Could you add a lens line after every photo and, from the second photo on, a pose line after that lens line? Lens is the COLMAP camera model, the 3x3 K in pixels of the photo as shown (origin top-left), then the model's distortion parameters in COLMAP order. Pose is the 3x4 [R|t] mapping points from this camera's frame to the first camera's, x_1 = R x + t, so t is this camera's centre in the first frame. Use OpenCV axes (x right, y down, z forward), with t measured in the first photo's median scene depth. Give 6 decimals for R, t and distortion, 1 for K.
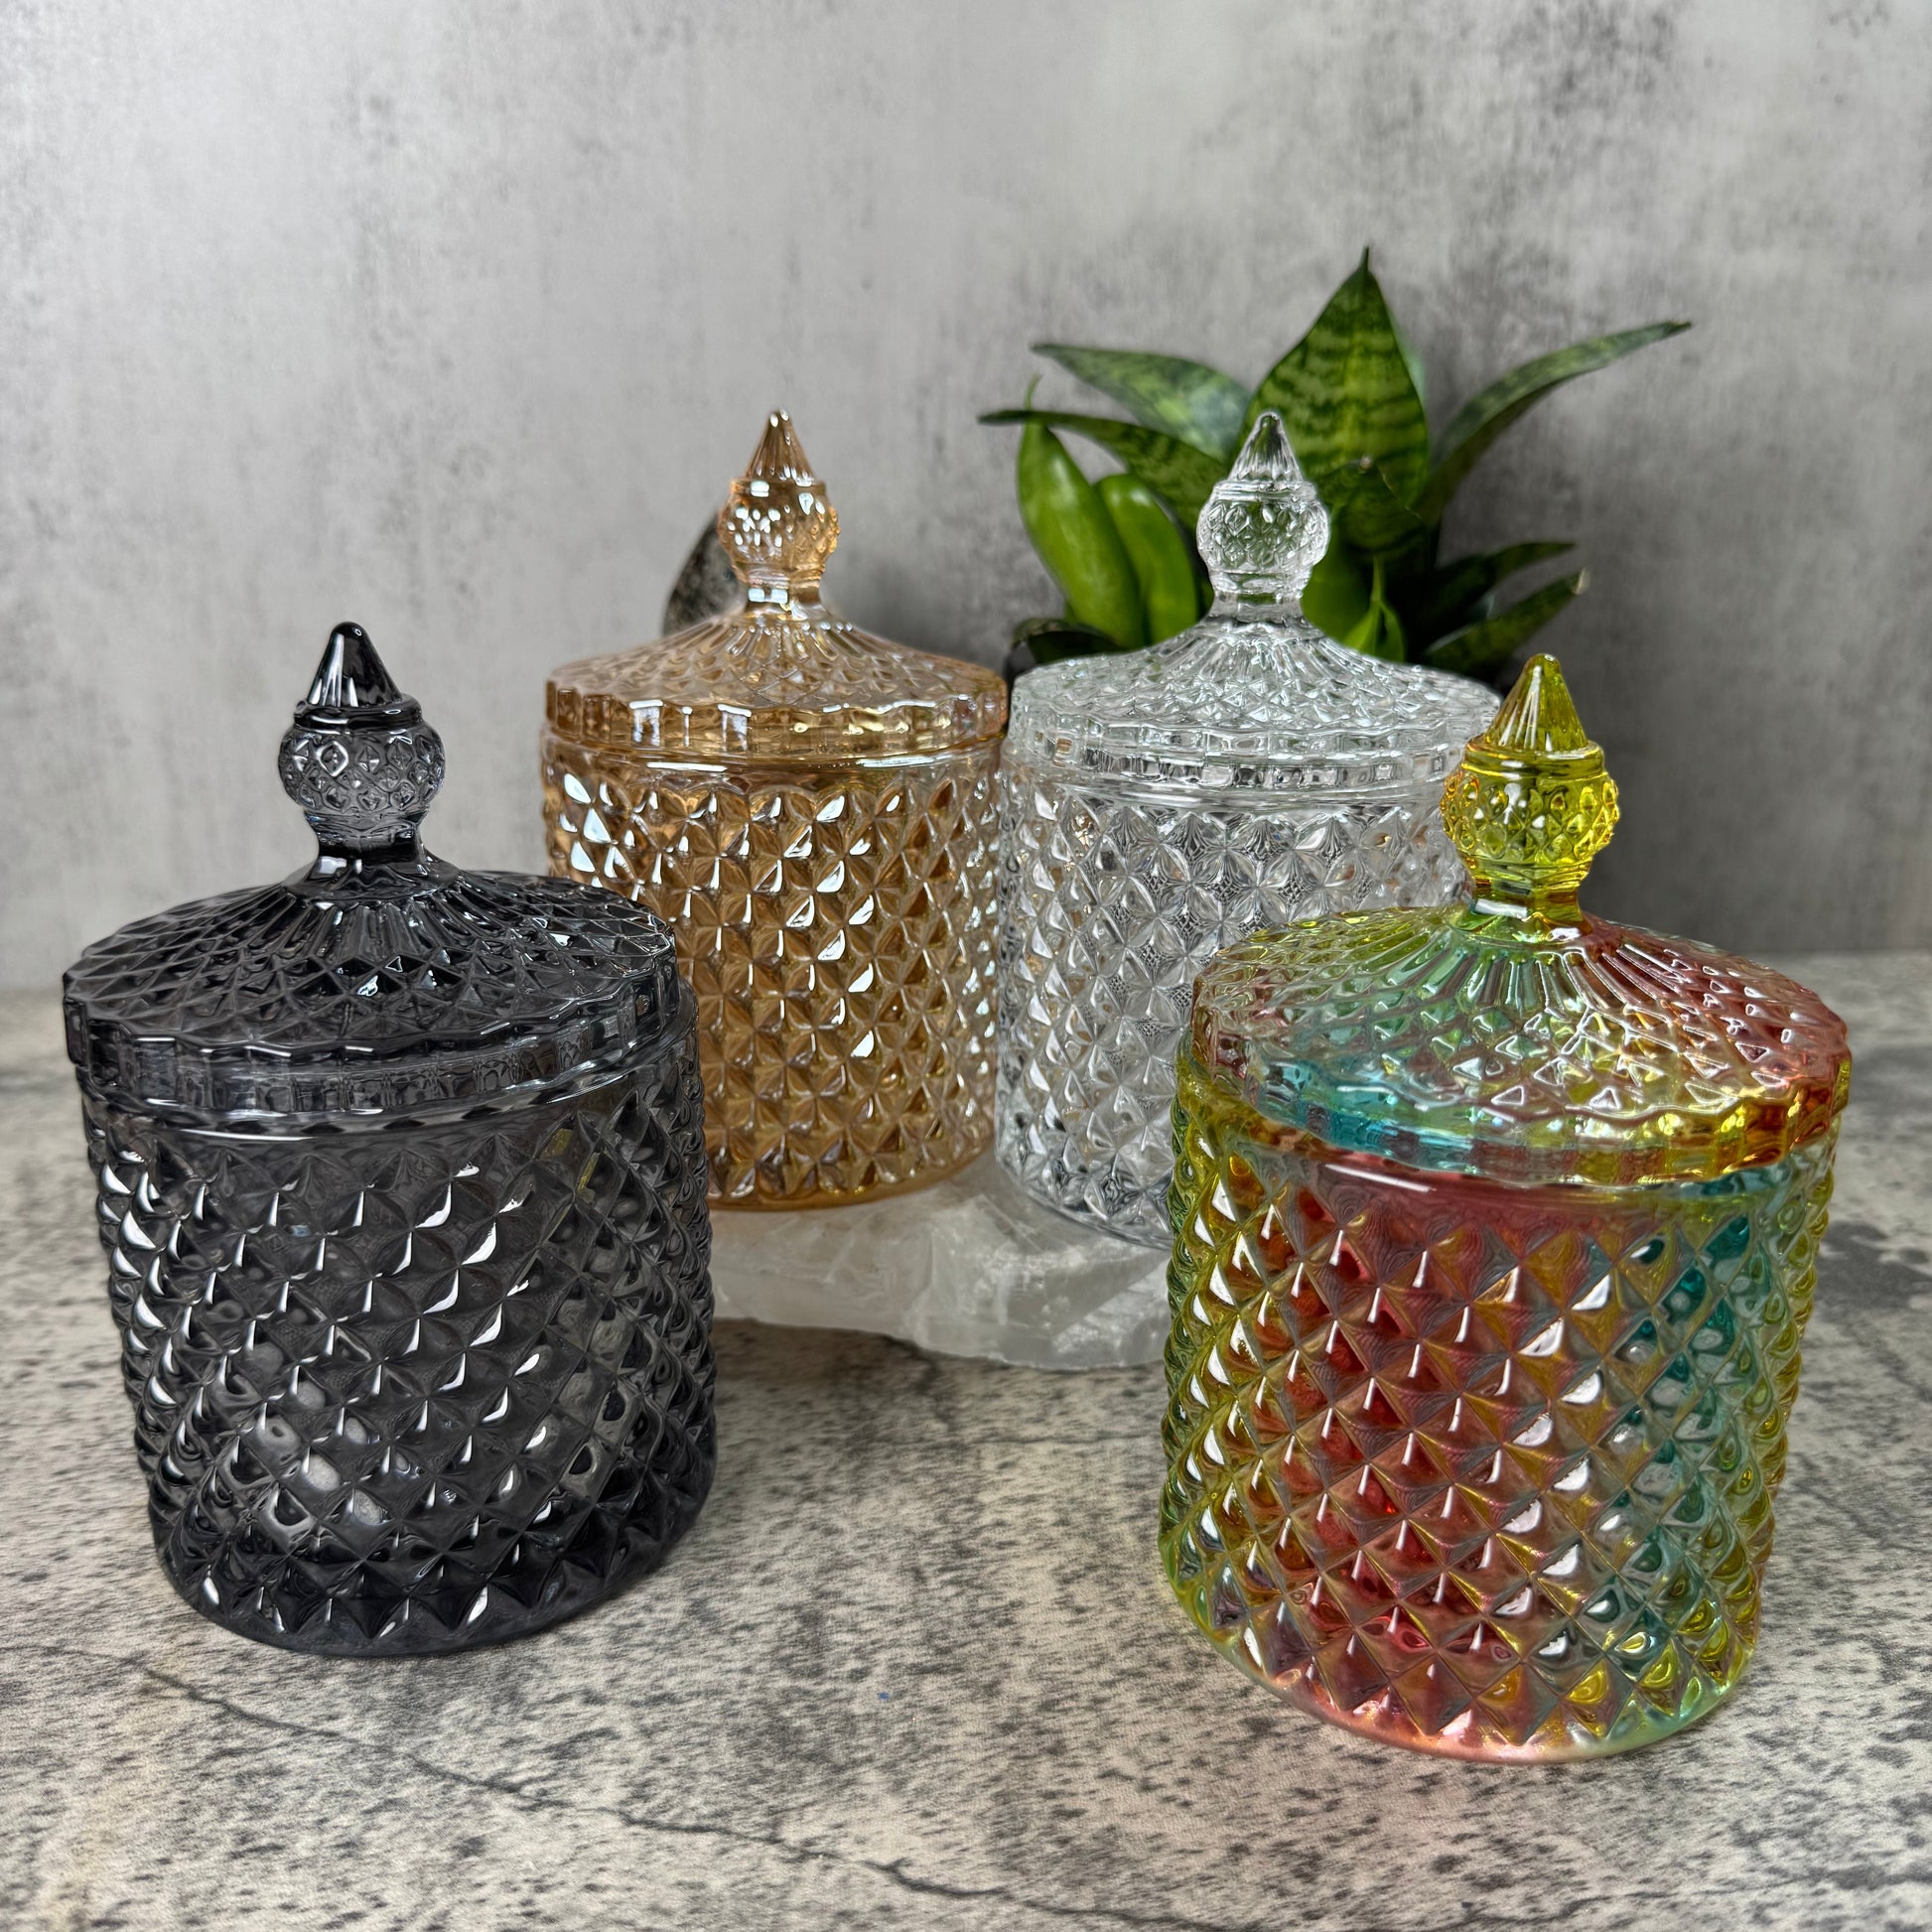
lens RADIAL K [[1835.5, 0, 985.4], [0, 1835.5, 969.1], [0, 0, 1]] dist [0.124539, -0.345757]
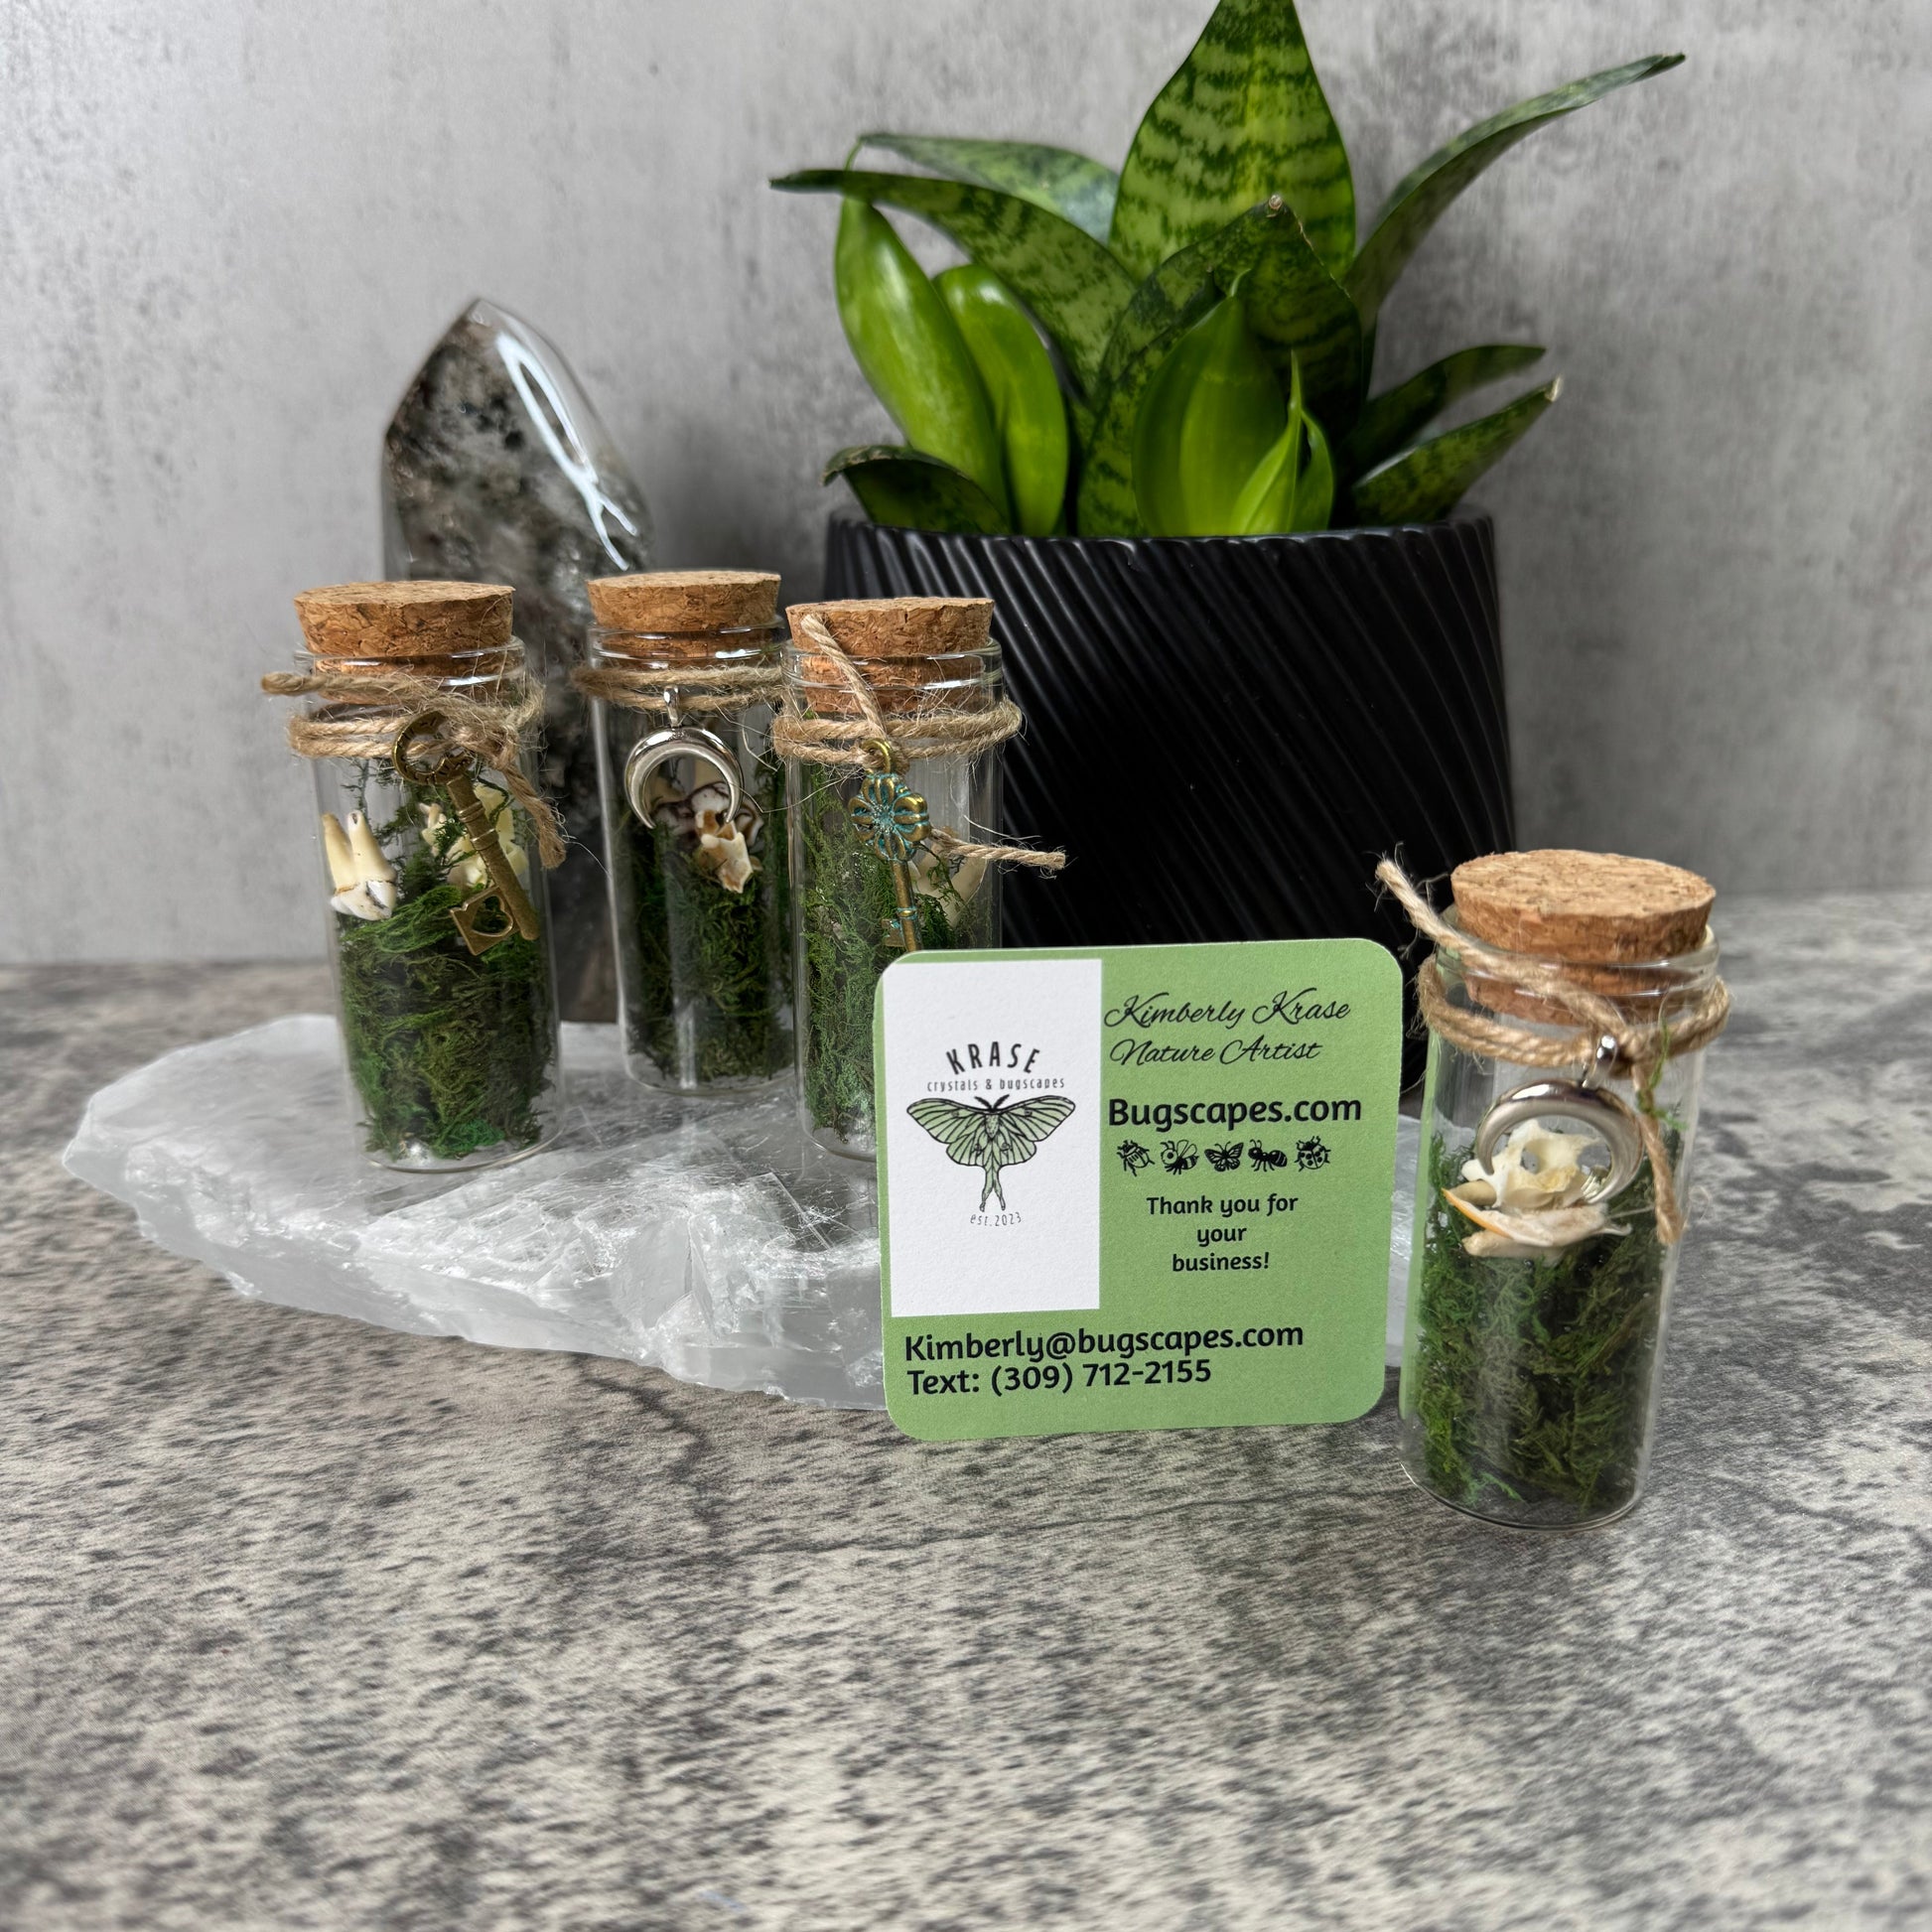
lens RADIAL K [[1845.6, 0, 981.3], [0, 1845.6, 967.6], [0, 0, 1]] dist [0.016819, -0.107352]
pose [[0.999352, -0.023511, 0.027237, 0.052906], [0.023797, 0.999665, -0.010202, 0.035274], [-0.026988, 0.010843, 0.999577, 0.232211]]
